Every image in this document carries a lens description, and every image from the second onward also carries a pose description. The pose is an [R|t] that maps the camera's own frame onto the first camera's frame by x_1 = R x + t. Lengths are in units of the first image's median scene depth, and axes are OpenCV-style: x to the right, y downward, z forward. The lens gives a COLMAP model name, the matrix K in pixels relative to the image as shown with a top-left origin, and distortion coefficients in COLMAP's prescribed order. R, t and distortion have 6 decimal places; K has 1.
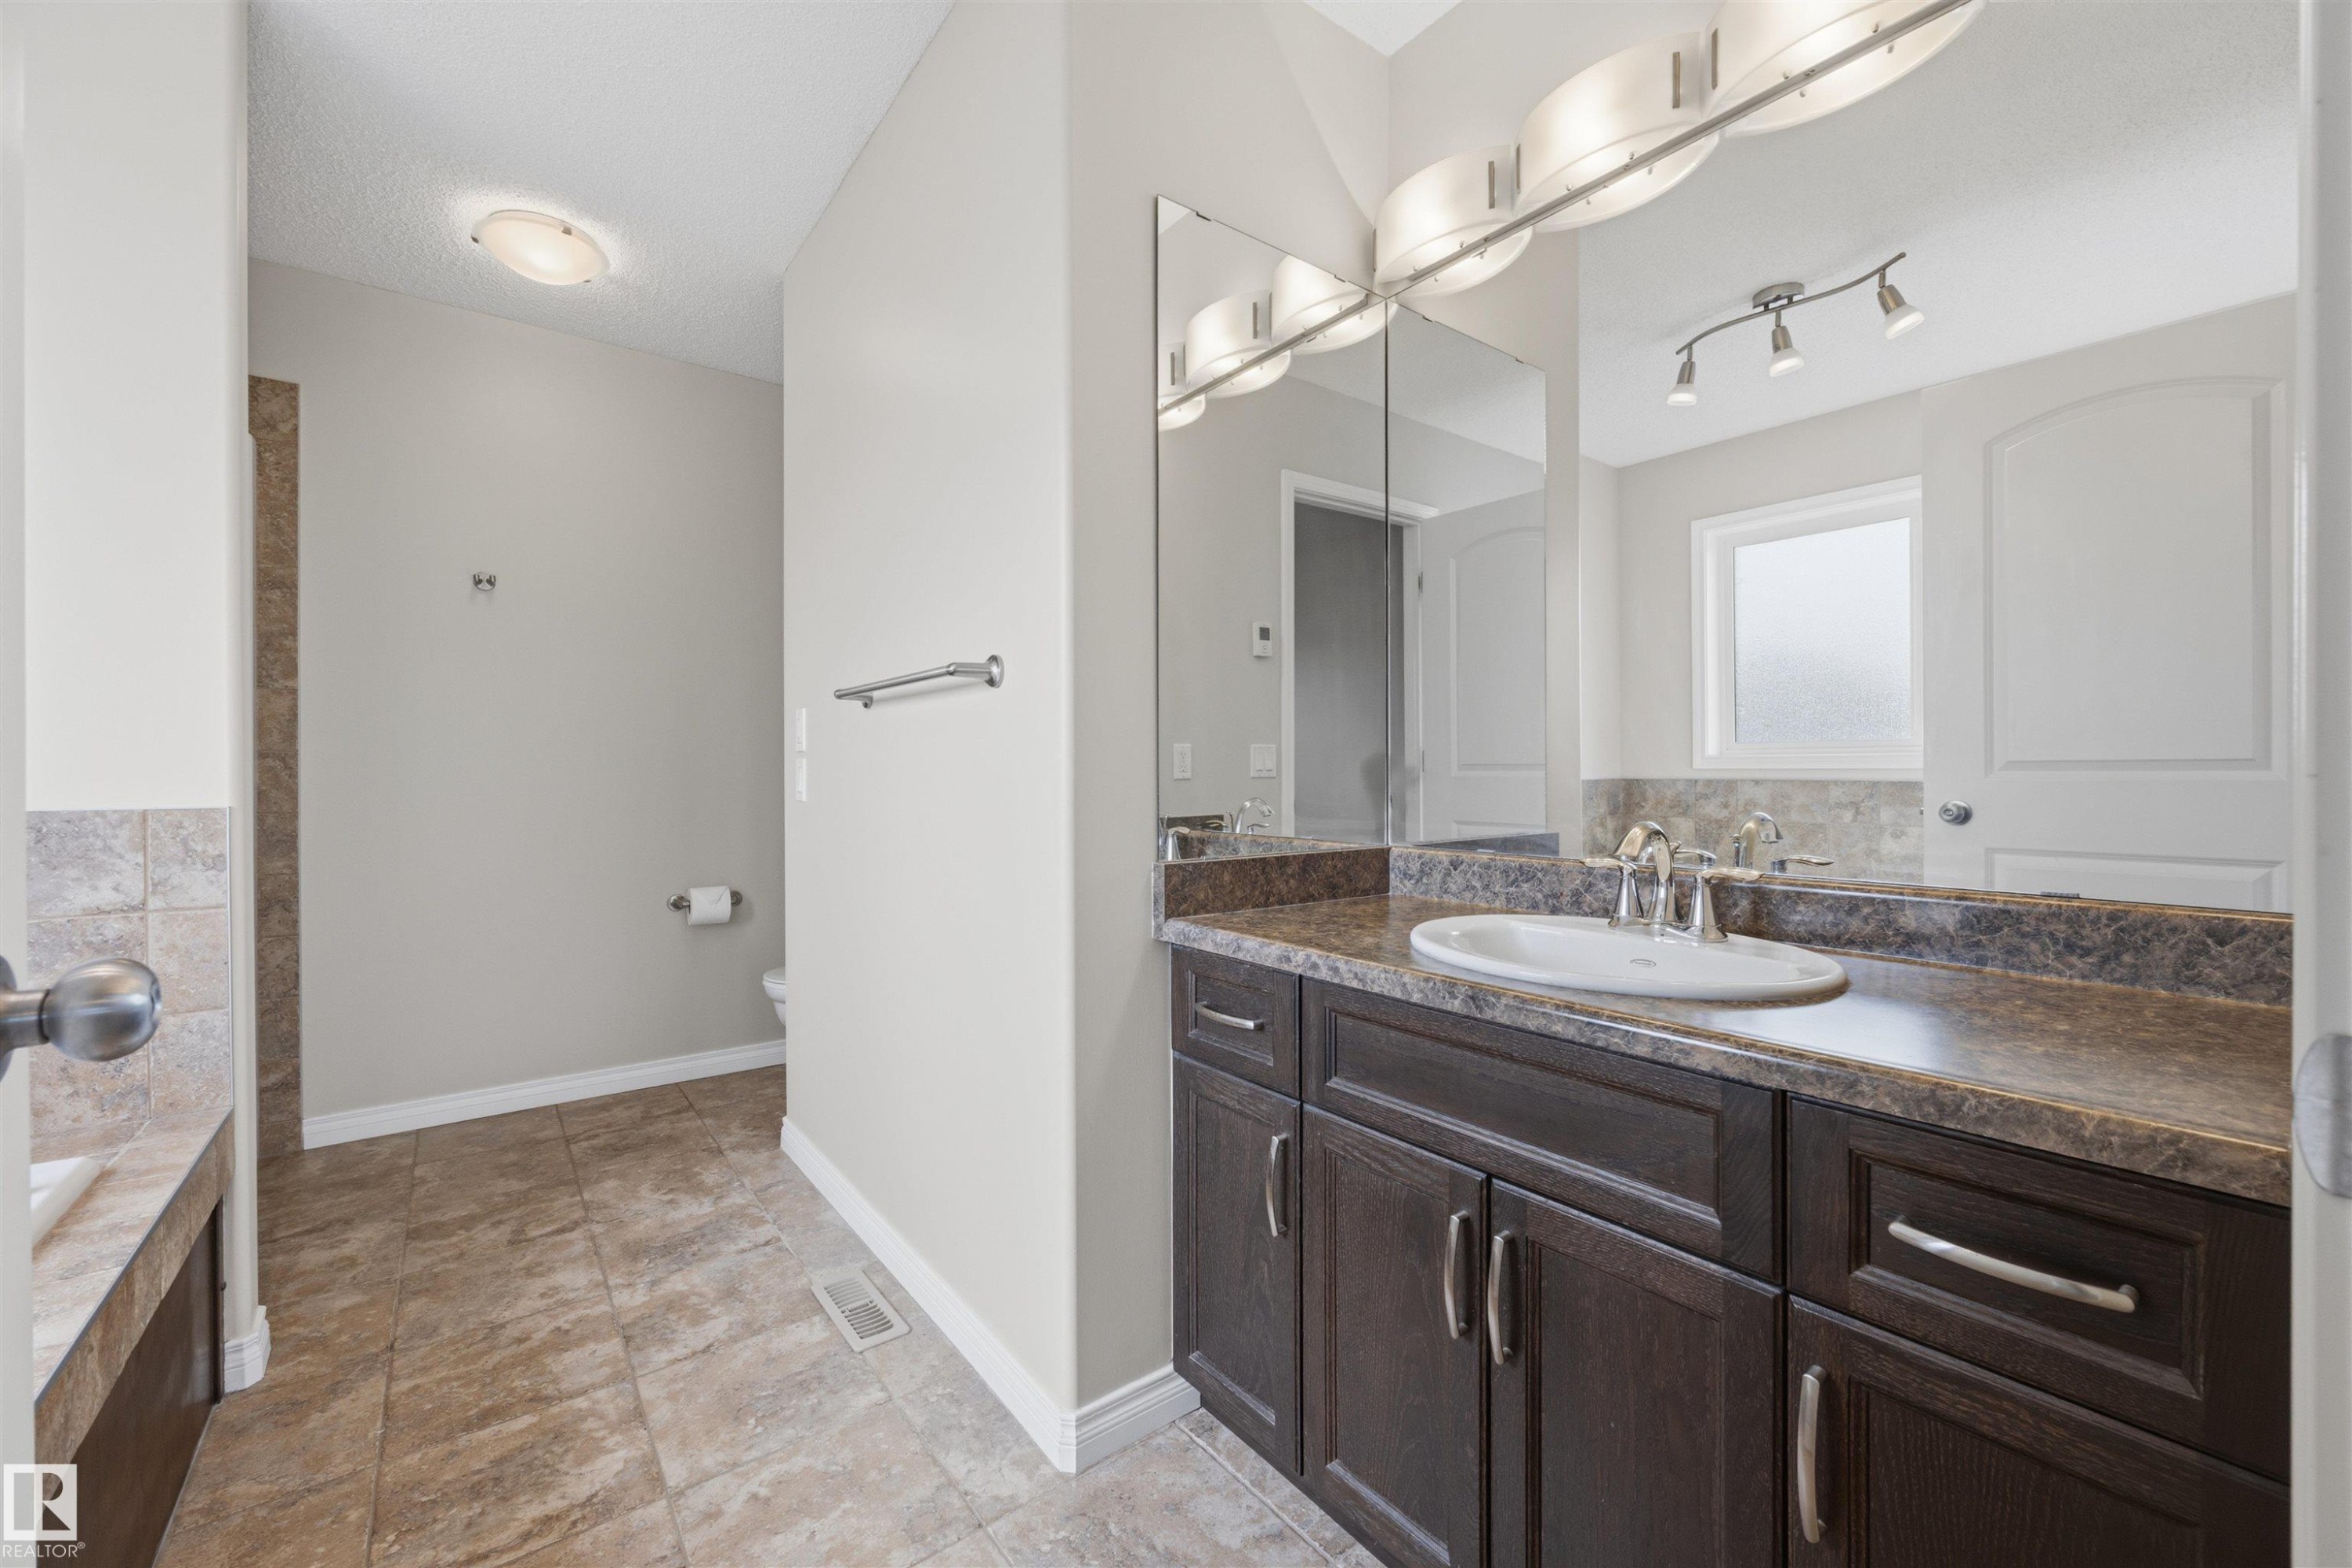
lens RADIAL K [[935.2, 0, 1188.1], [0, 935.2, 781.0], [0, 0, 1]] dist [0.001487, -0.000056]
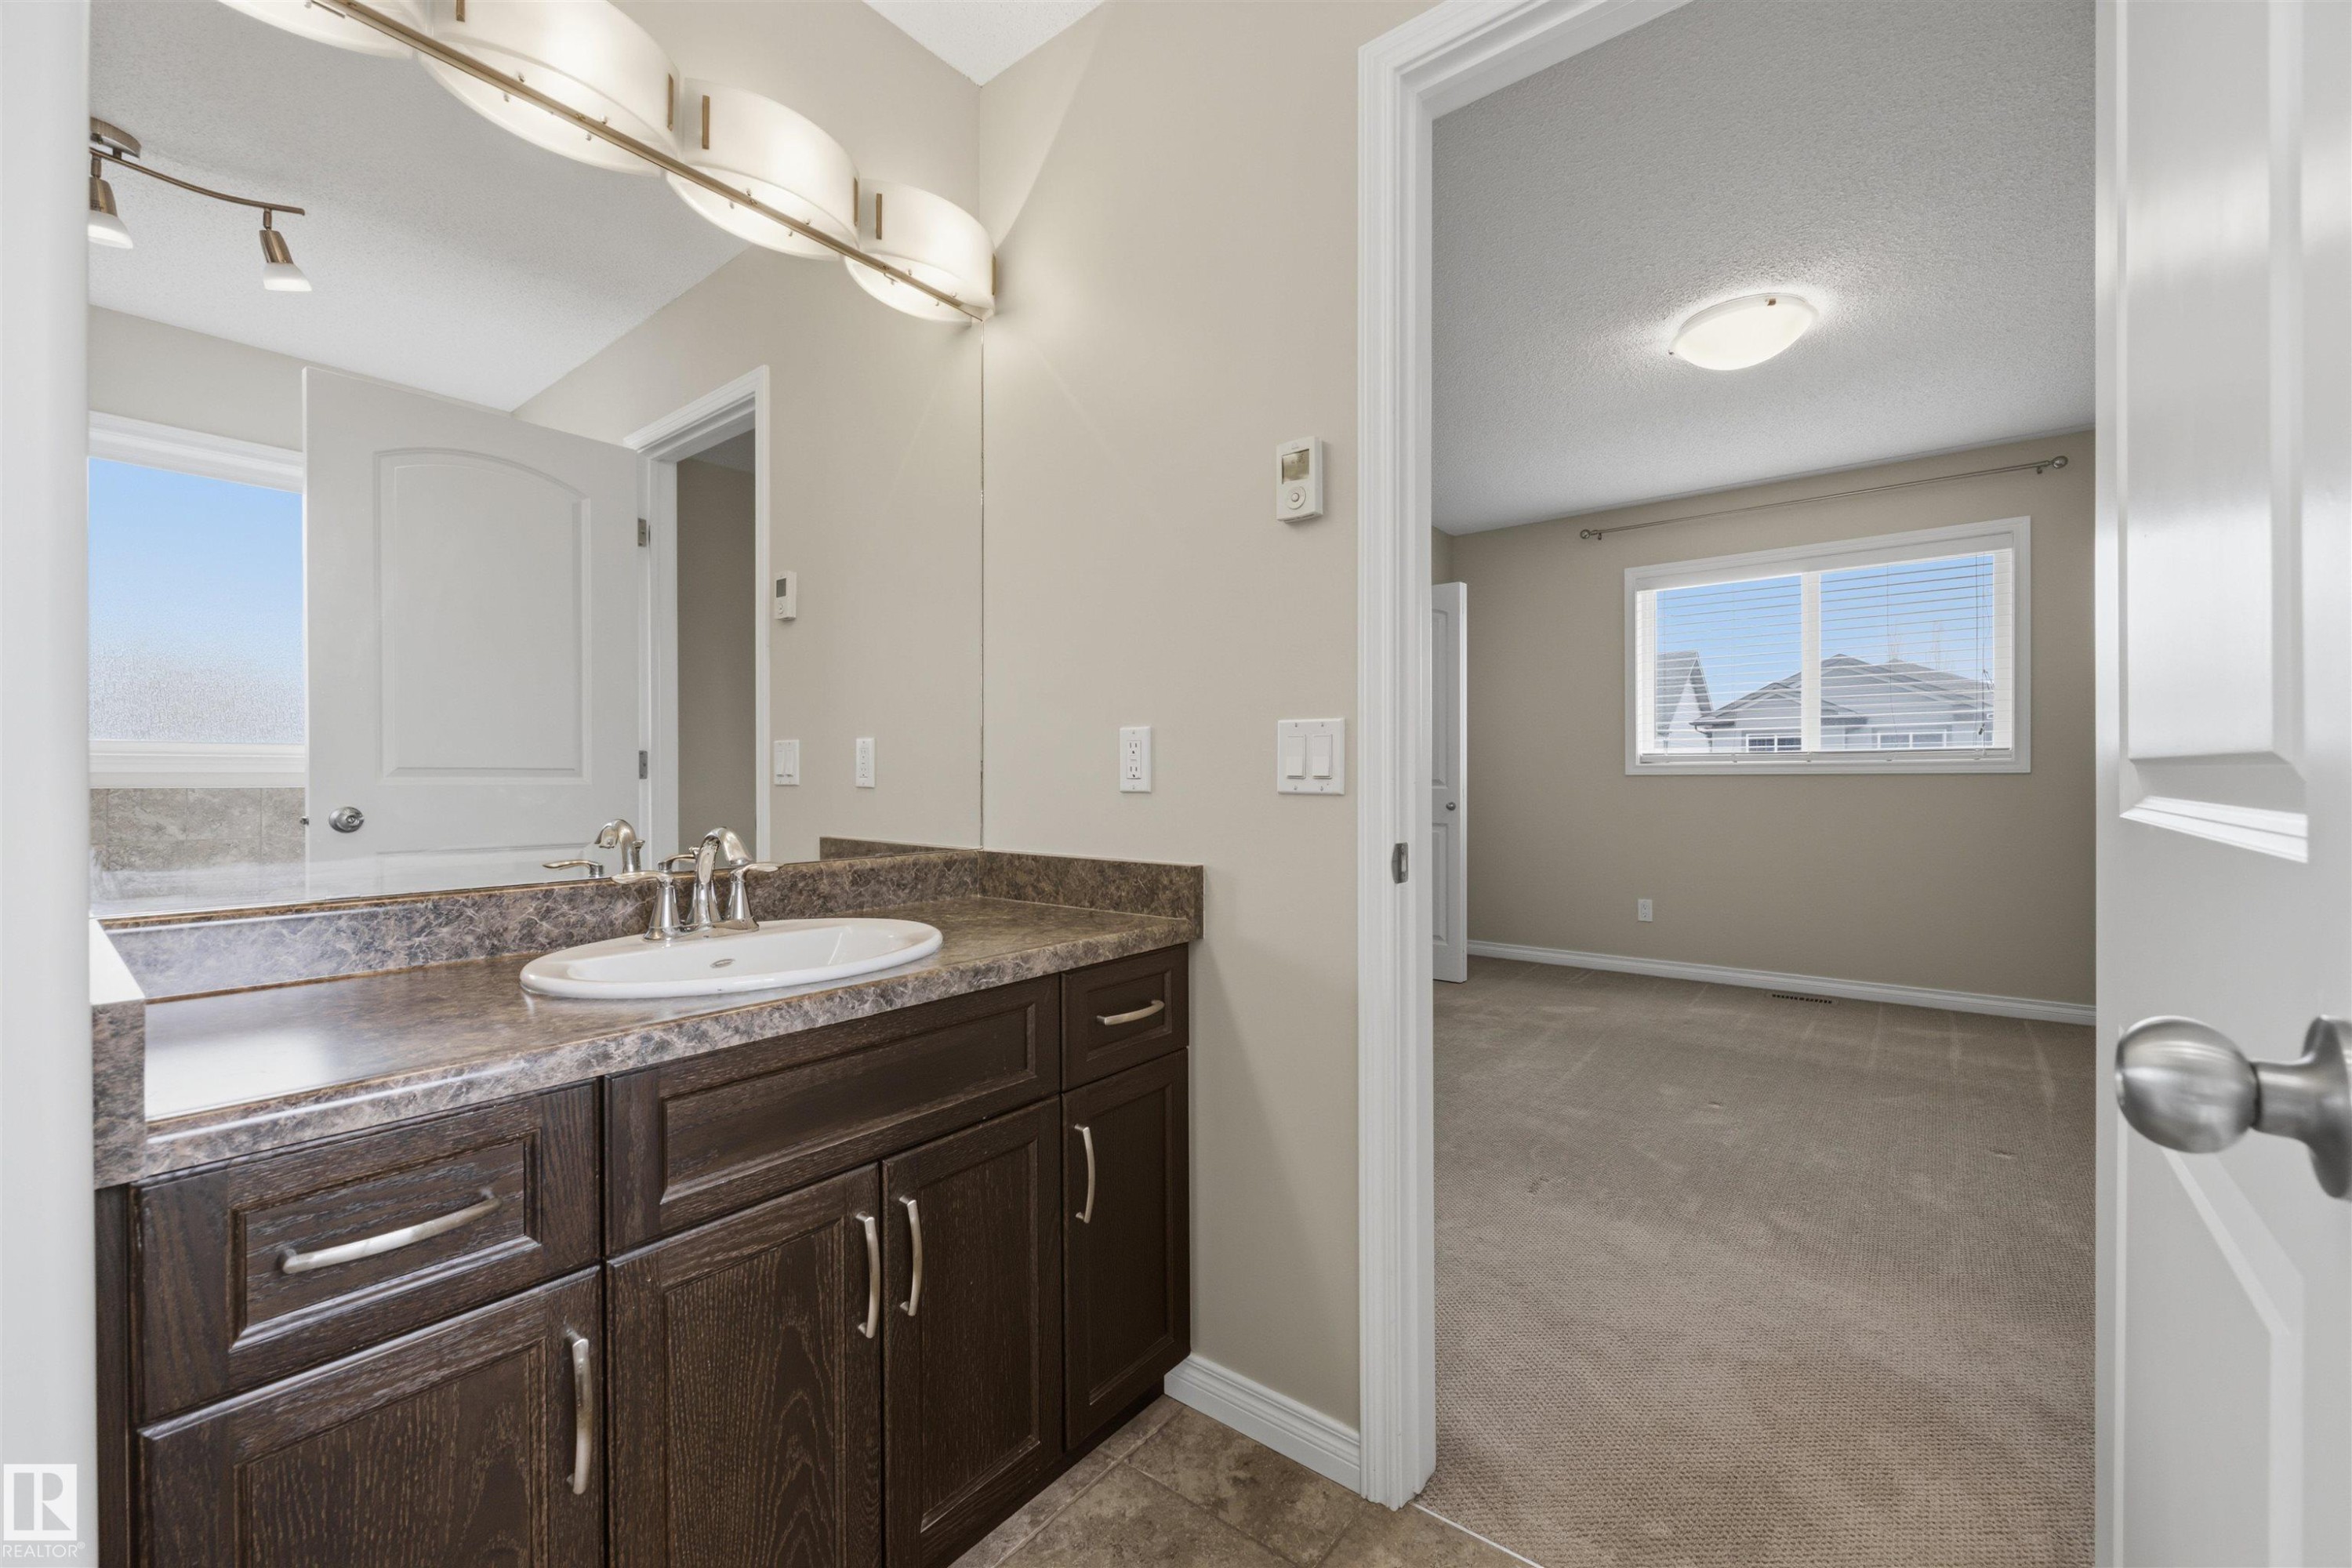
lens RADIAL K [[935.2, 0, 1190.2], [0, 935.2, 776.4], [0, 0, 1]] dist [0.001487, -0.000056]
pose [[-0.246019, 0.000744, 0.969265, -0.642200], [0.006069, 0.999981, 0.000773, -0.011636], [-0.969246, 0.006073, -0.246019, 0.734421]]
